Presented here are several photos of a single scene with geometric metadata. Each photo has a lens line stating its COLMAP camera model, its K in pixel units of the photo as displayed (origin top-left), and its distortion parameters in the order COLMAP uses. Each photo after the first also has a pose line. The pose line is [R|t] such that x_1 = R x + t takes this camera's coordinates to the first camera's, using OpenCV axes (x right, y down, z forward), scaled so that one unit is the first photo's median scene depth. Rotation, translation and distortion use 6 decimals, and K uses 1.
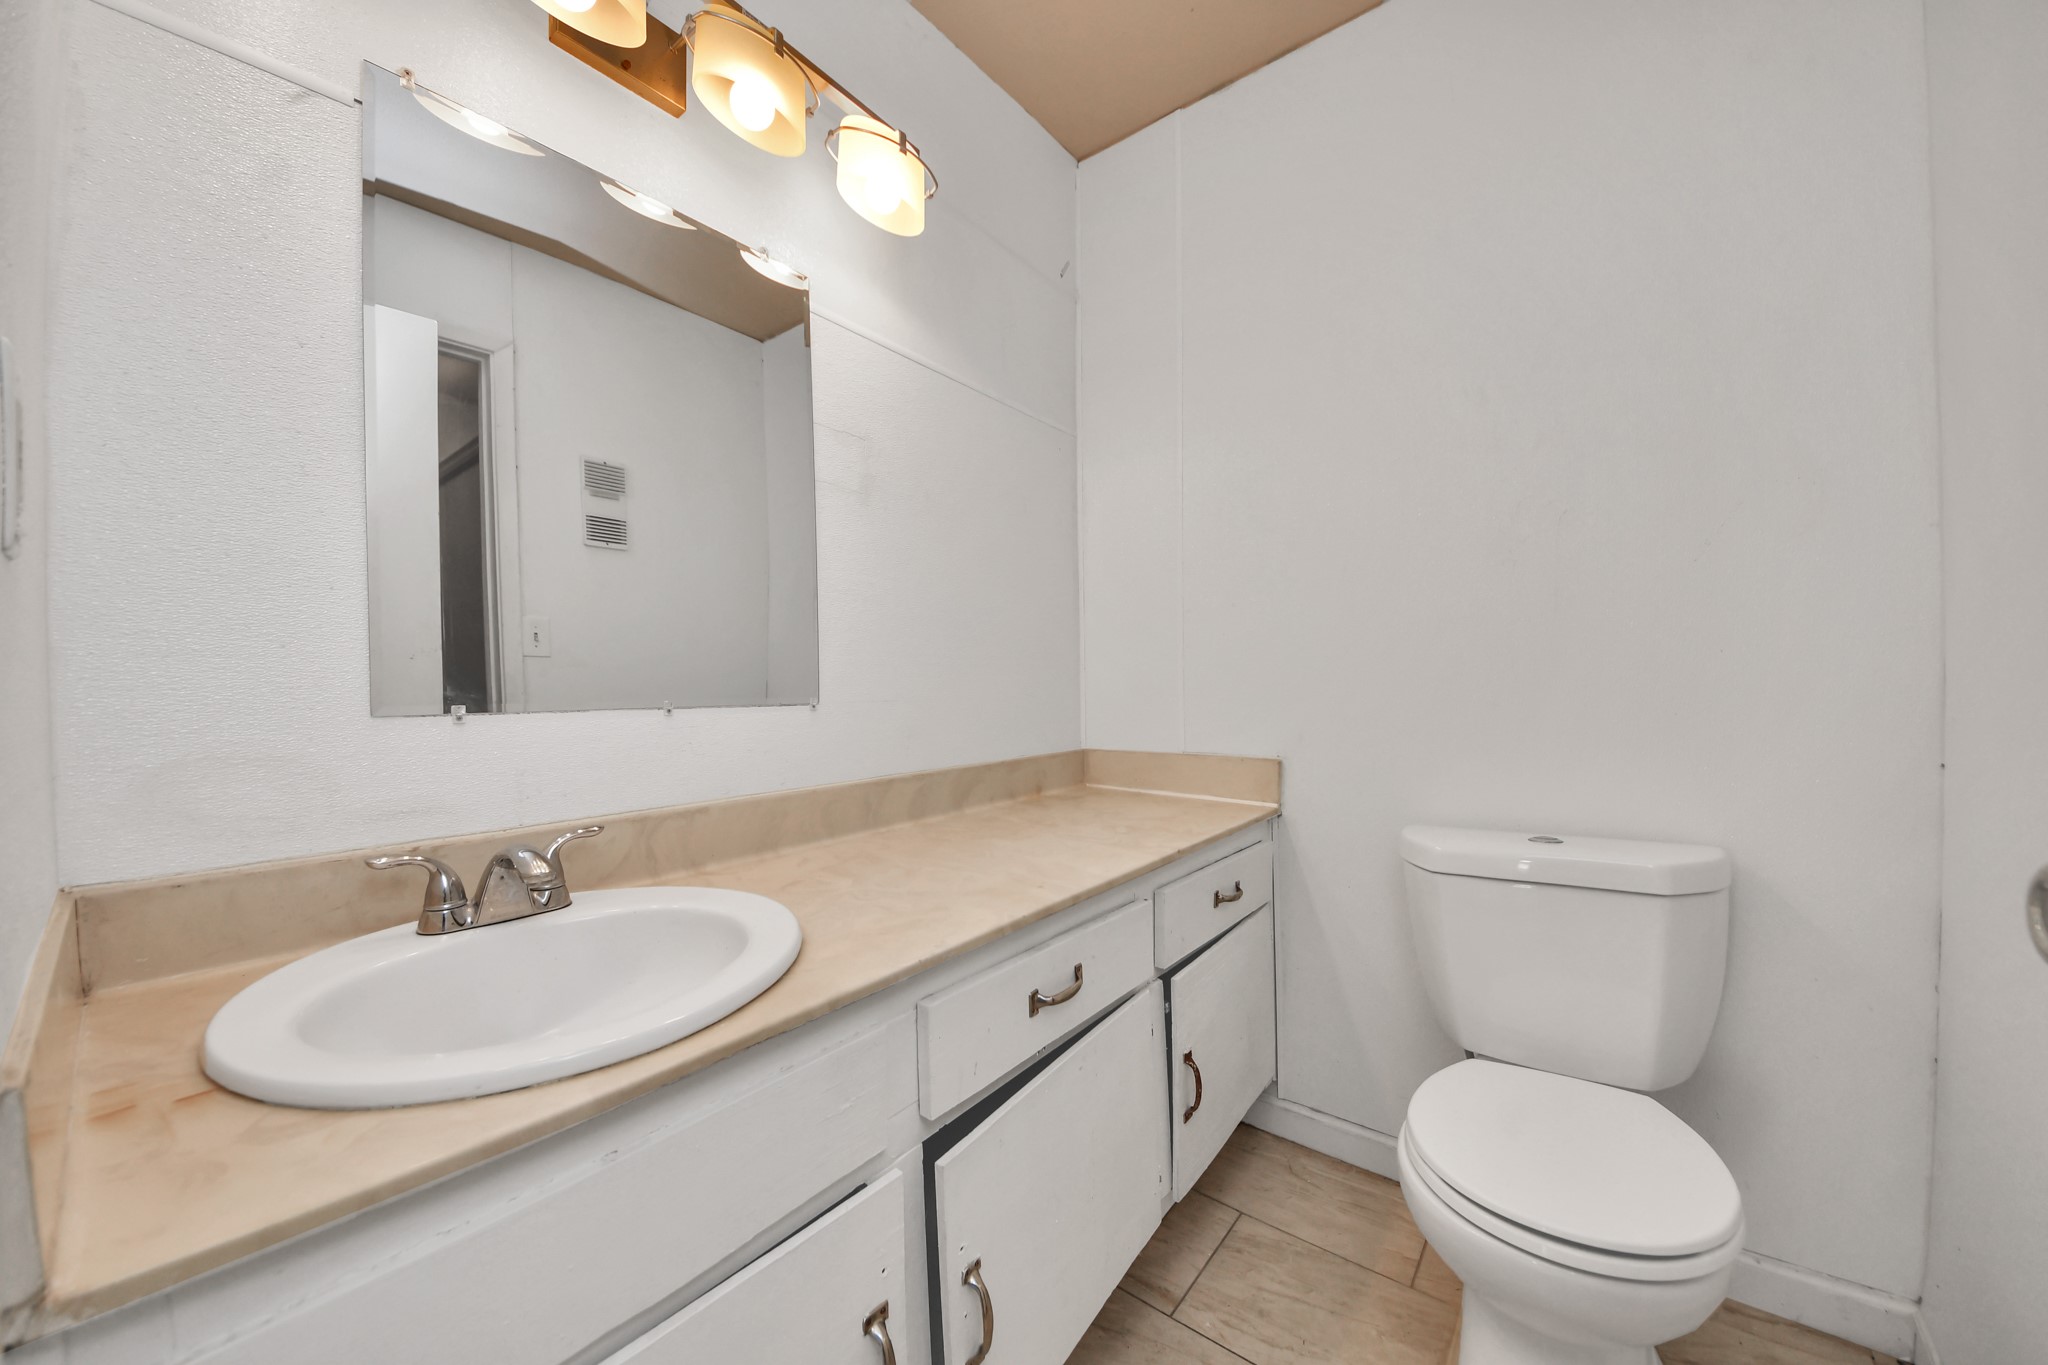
lens RADIAL K [[746.2, 0, 1017.4], [0, 746.2, 684.2], [0, 0, 1]] dist [0.037607, -0.026326]
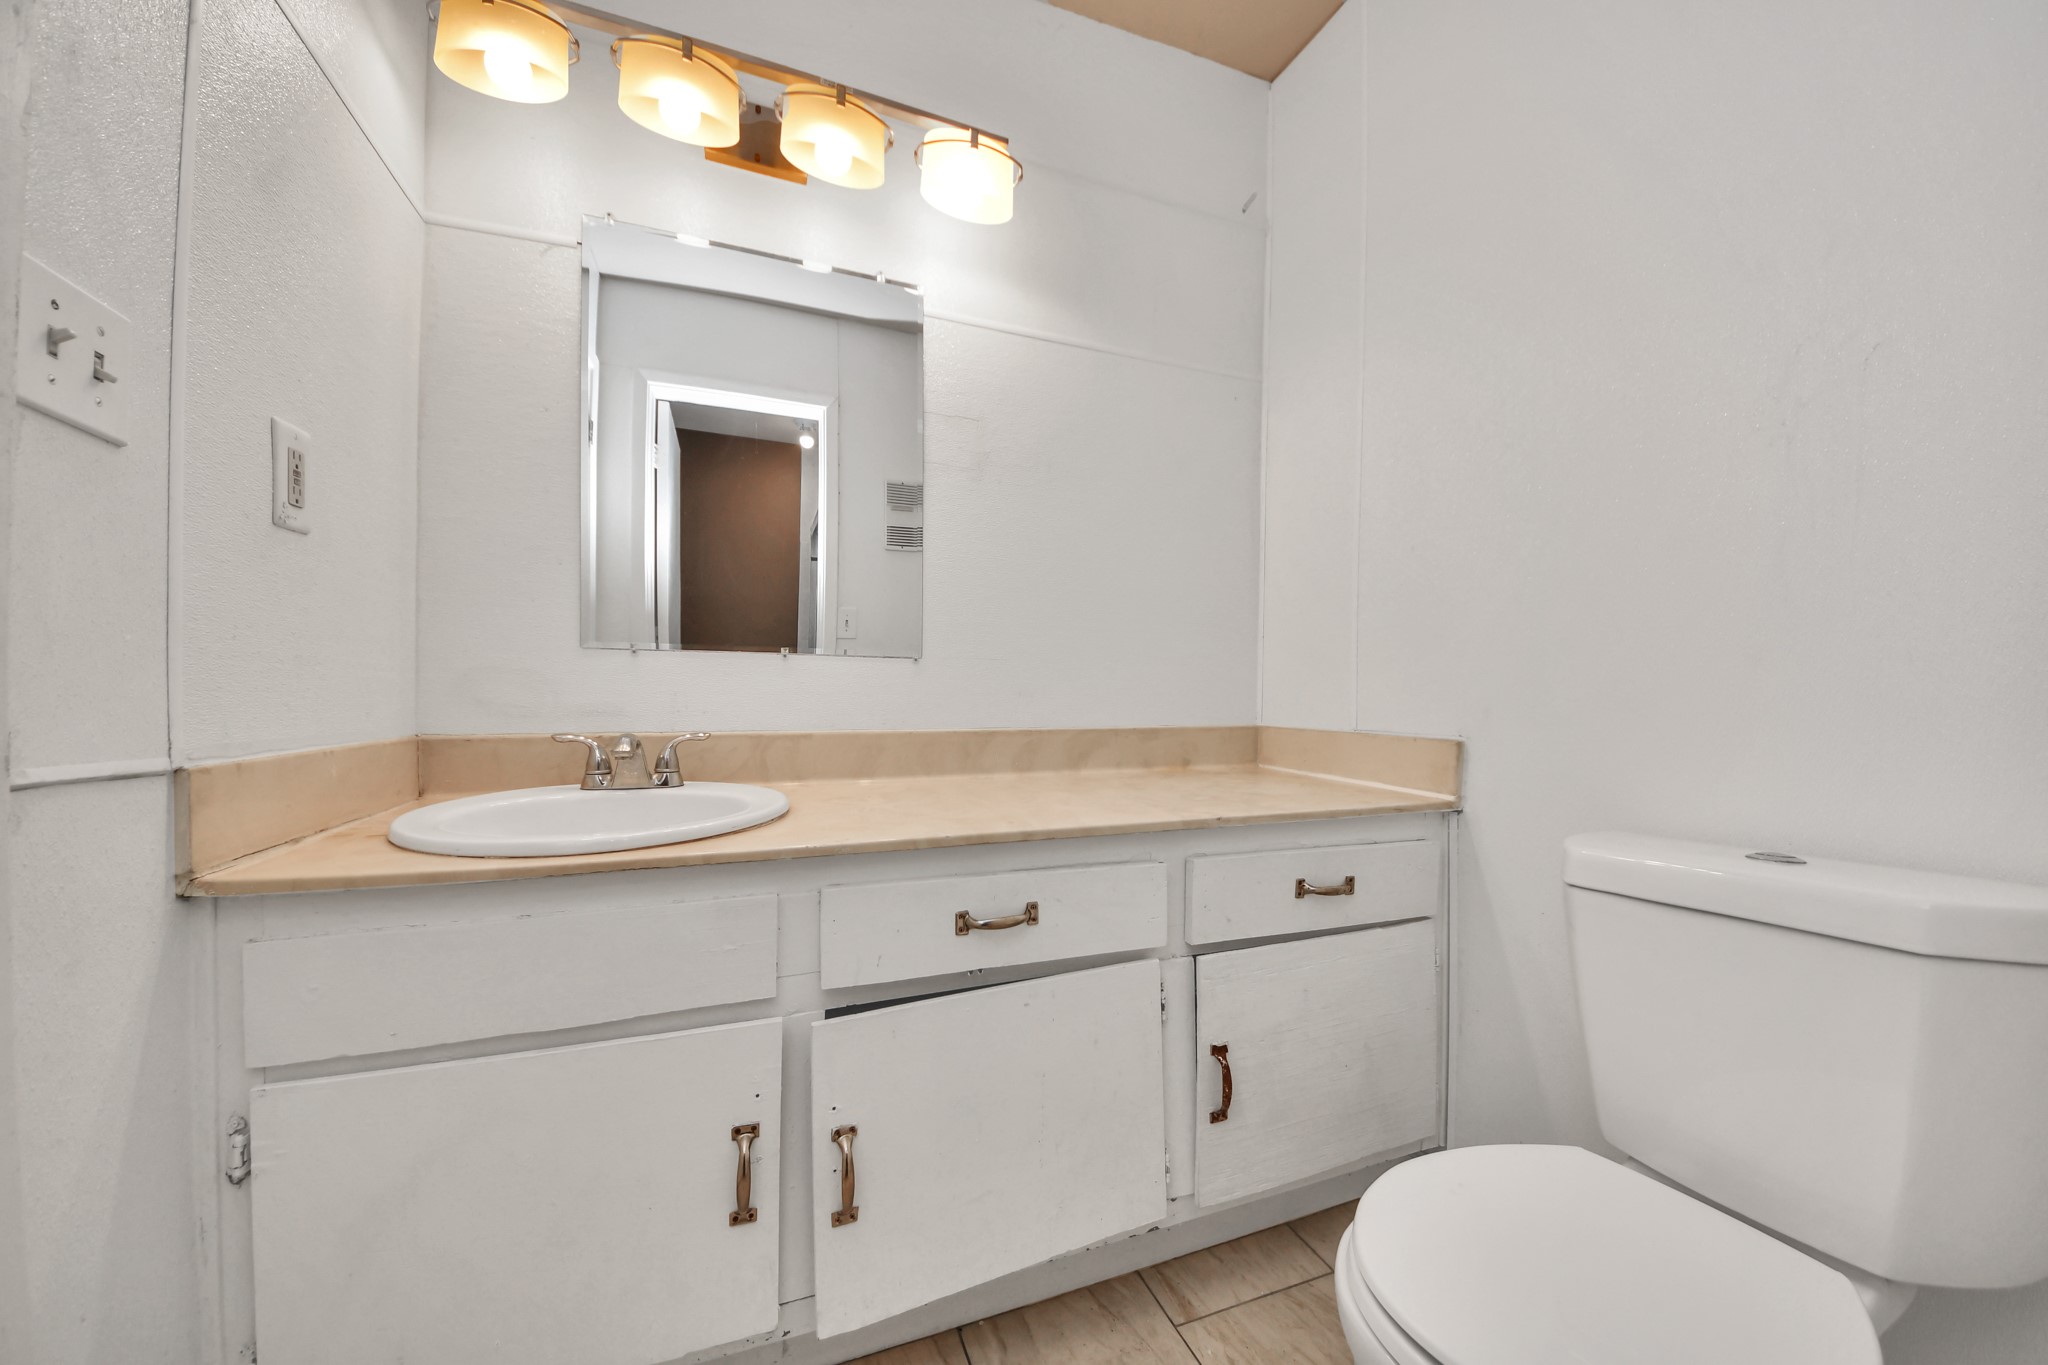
lens RADIAL K [[746.2, 0, 1017.4], [0, 746.2, 684.2], [0, 0, 1]] dist [0.037607, -0.026326]
pose [[0.854558, 0.015035, -0.519138, 0.427878], [-0.021616, 0.999744, -0.006627, 0.067472], [0.518906, 0.016885, 0.854665, 0.099915]]
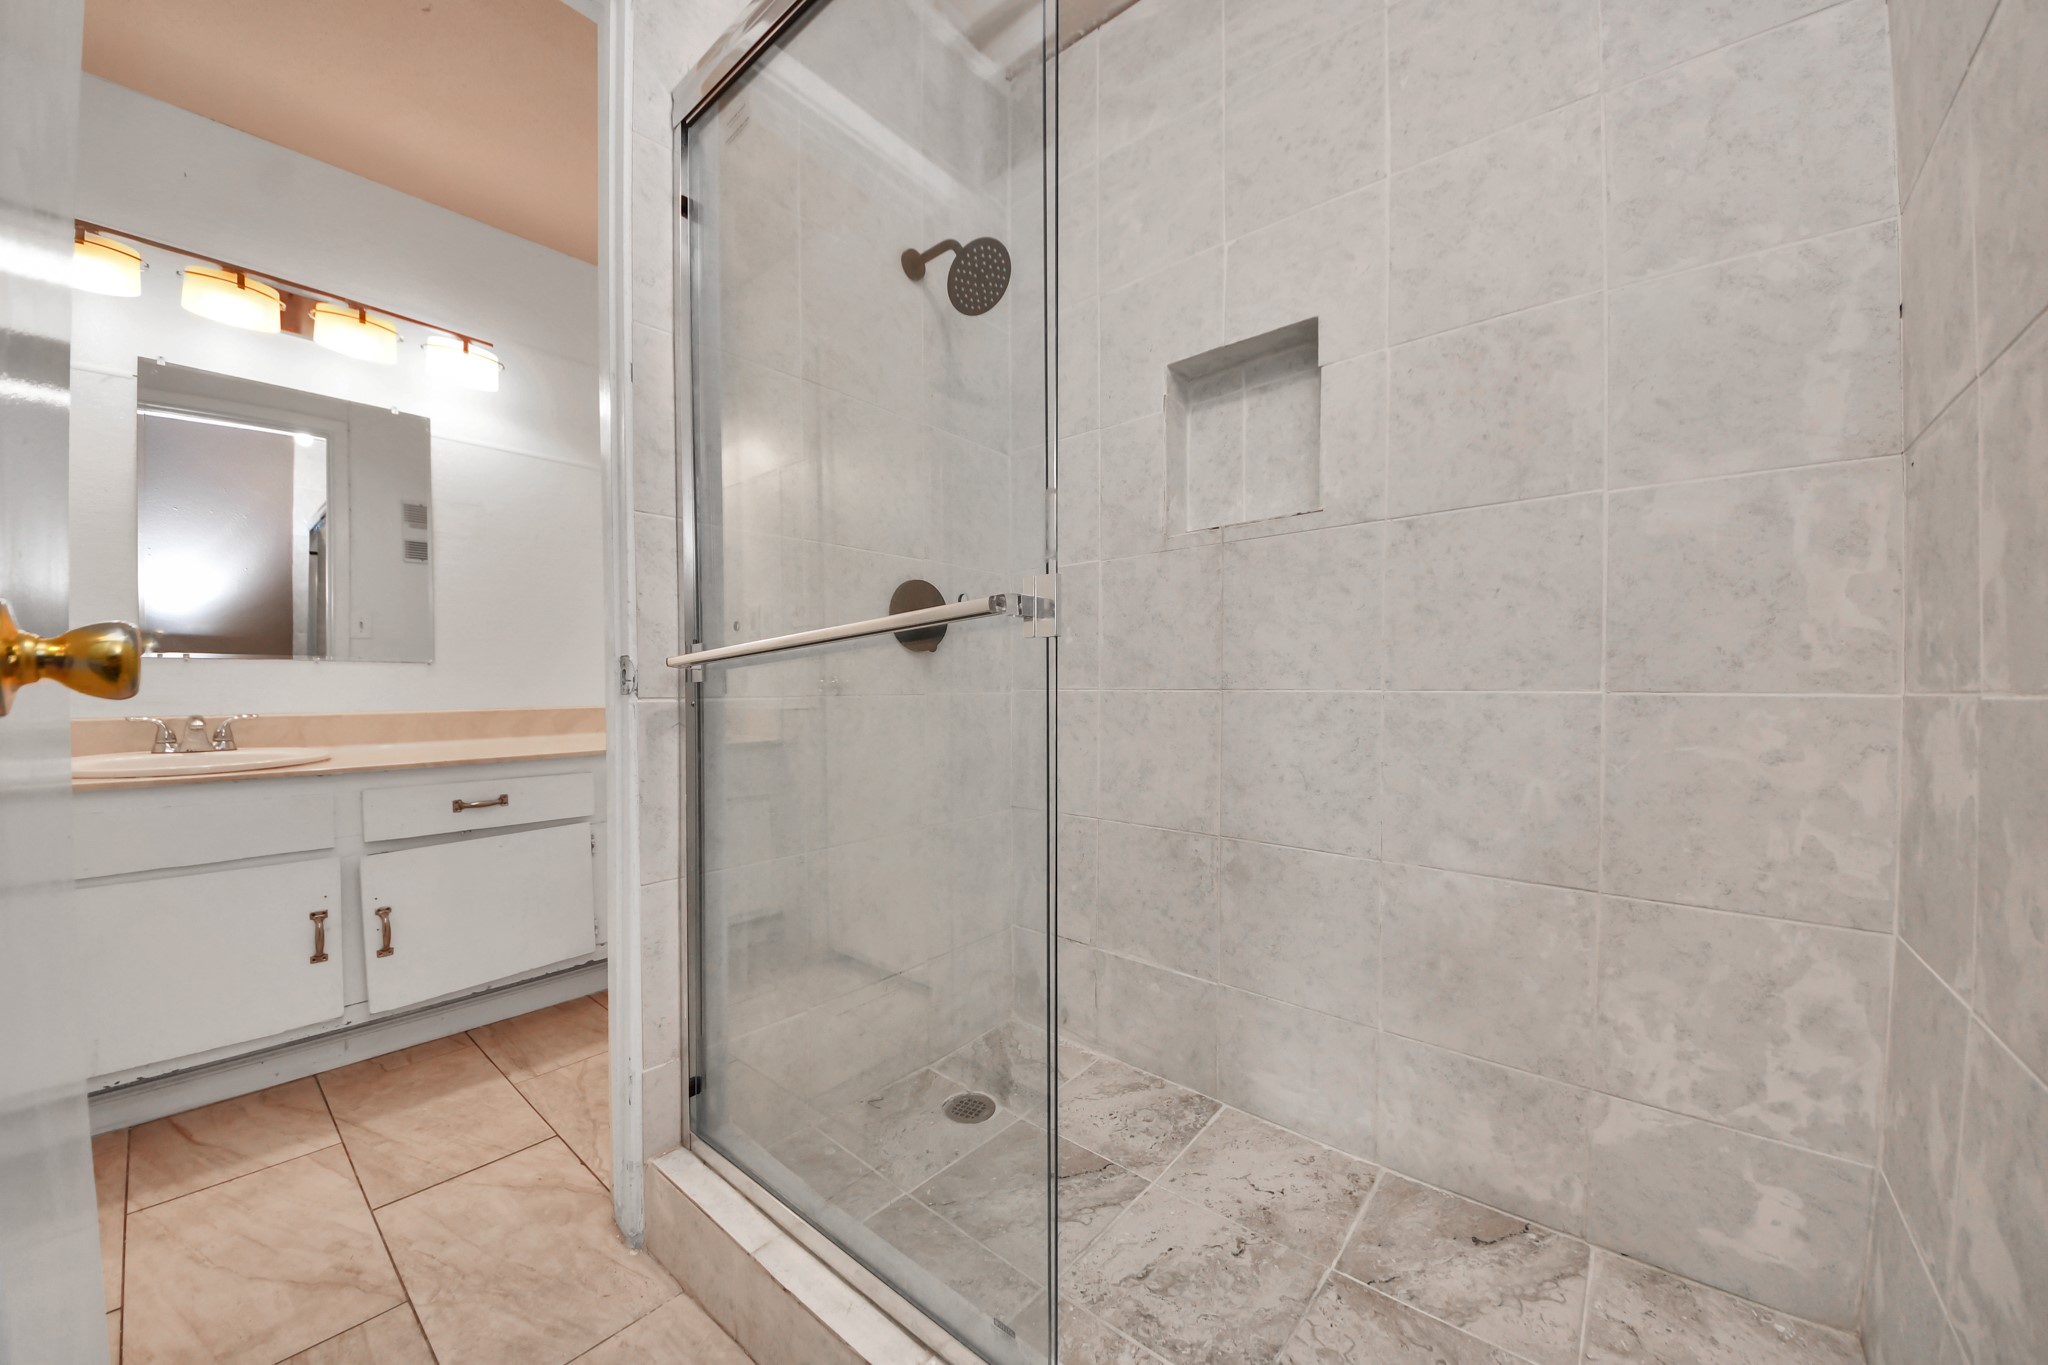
lens RADIAL K [[752.4, 0, 1043.7], [0, 752.4, 688.4], [0, 0, 1]] dist [0.011641, -0.014053]
pose [[0.999929, 0.010825, -0.005001, 1.096628], [-0.010794, 0.999924, 0.006014, 0.056453], [0.005065, -0.005960, 0.999969, -0.690378]]
